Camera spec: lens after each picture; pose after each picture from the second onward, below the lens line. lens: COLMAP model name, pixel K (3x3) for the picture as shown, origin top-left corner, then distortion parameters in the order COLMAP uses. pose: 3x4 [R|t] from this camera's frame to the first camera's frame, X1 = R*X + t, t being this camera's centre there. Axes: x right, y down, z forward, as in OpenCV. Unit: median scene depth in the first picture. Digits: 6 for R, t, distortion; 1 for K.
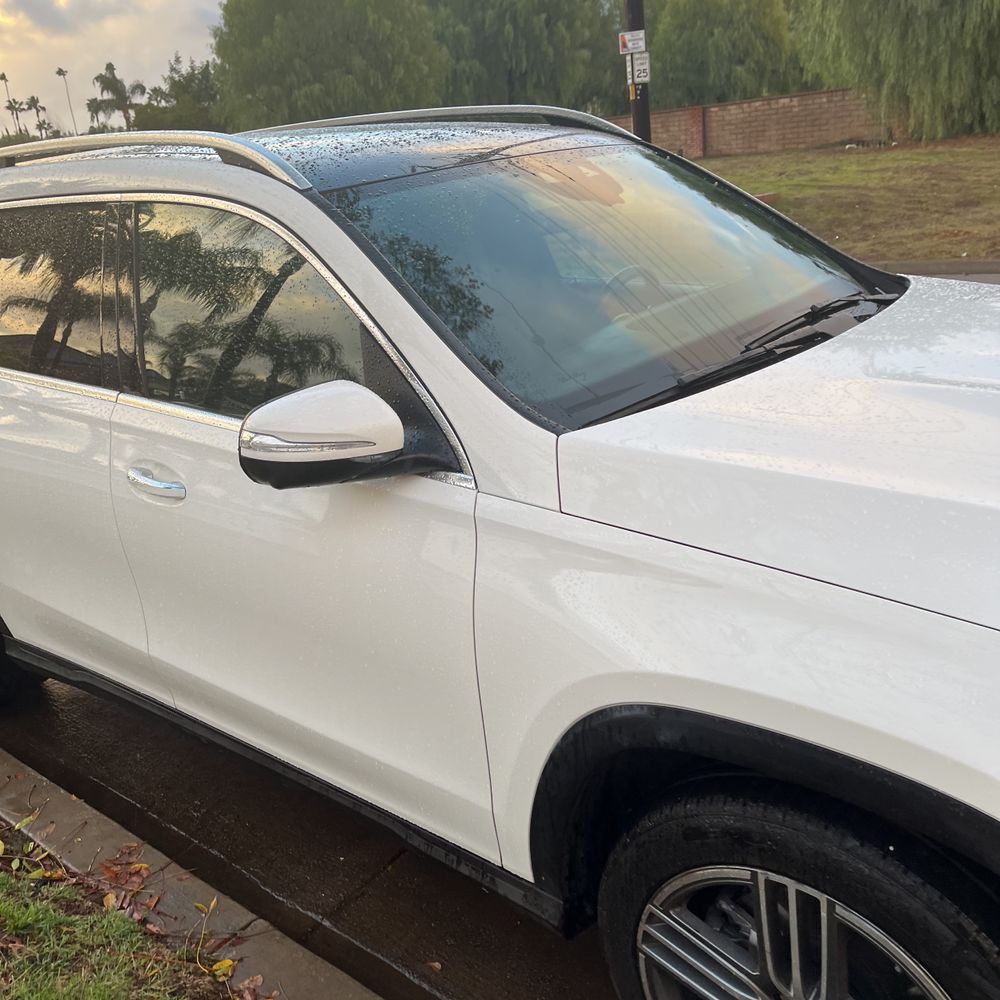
lens RADIAL K [[1018.6, 0, 504.3], [0, 1018.6, 495.8], [0, 0, 1]] dist [0.028204, 0.000000]
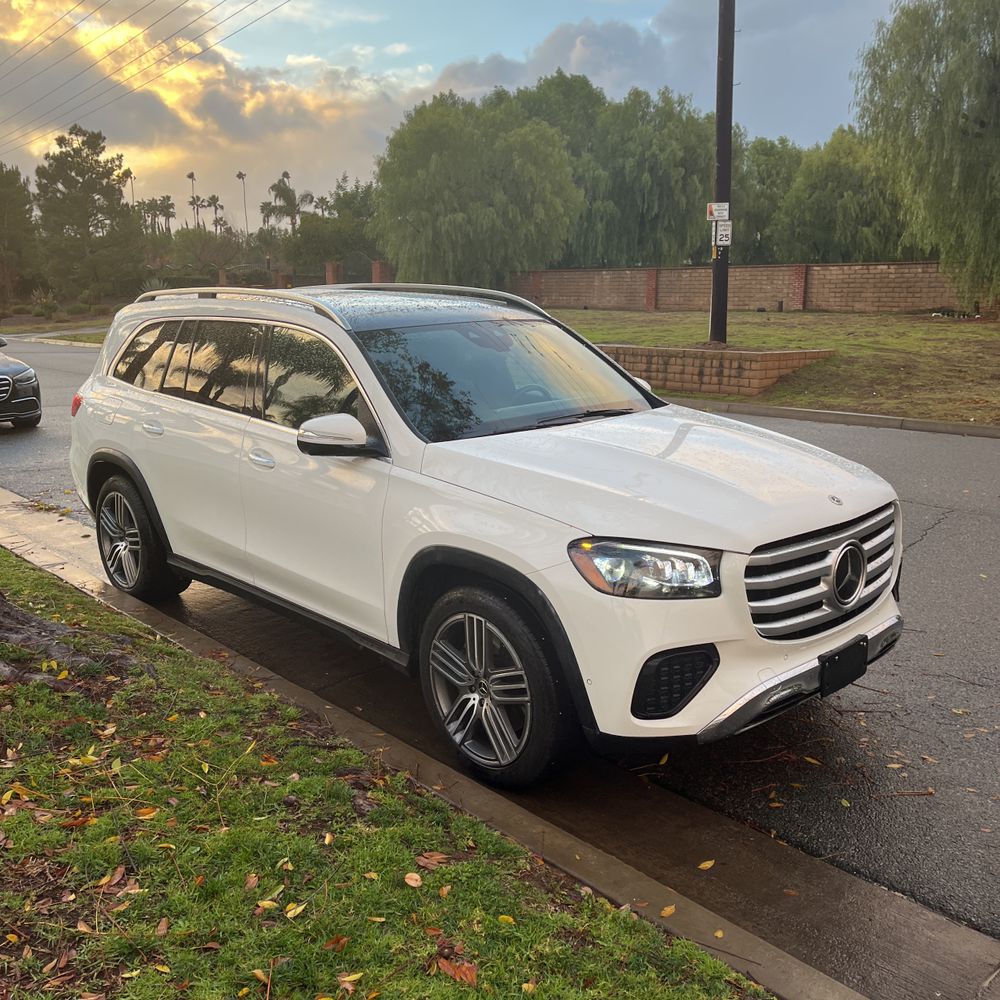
lens RADIAL K [[1018.6, 0, 503.7], [0, 1018.6, 505.7], [0, 0, 1]] dist [0.028204, 0.000000]
pose [[0.986888, 0.118217, -0.109897, 0.037622], [-0.128955, 0.986958, -0.096352, 0.021406], [0.097073, 0.109261, 0.989262, -0.097347]]
